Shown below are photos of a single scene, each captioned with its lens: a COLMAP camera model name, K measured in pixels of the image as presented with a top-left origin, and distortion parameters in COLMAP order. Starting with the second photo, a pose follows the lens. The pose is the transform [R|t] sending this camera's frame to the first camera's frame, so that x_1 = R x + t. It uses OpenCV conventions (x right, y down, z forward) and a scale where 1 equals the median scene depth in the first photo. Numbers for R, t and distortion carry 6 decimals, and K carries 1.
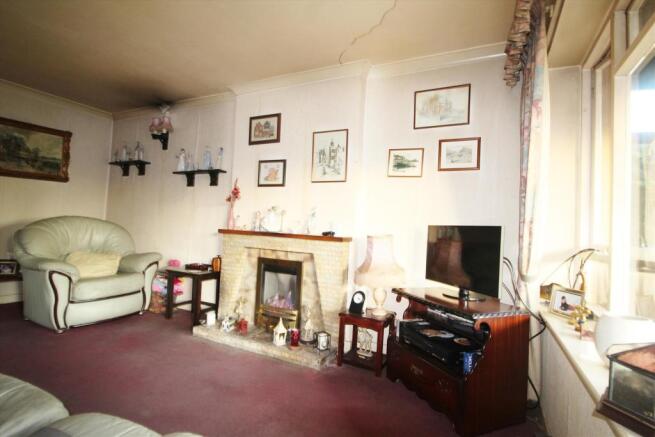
lens RADIAL K [[342.2, 0, 327.1], [0, 342.2, 212.5], [0, 0, 1]] dist [-0.001008, 0.000630]
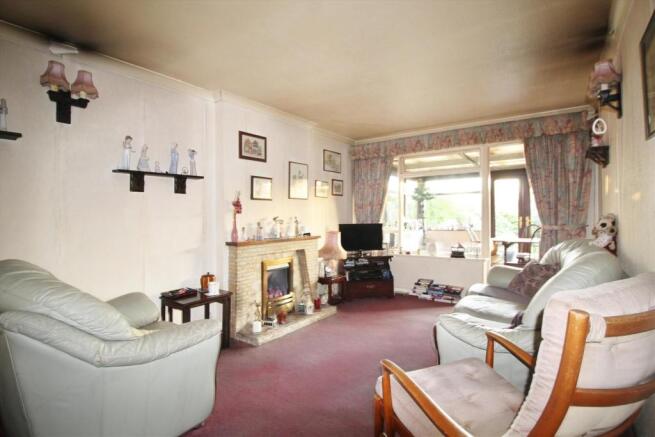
lens RADIAL K [[342.2, 0, 327.4], [0, 342.2, 218.8], [0, 0, 1]] dist [-0.001008, 0.000630]
pose [[0.148614, -0.058427, 0.987168, -1.231953], [-0.027899, 0.997608, 0.063245, -0.088857], [-0.988502, -0.036941, 0.146628, 0.590075]]
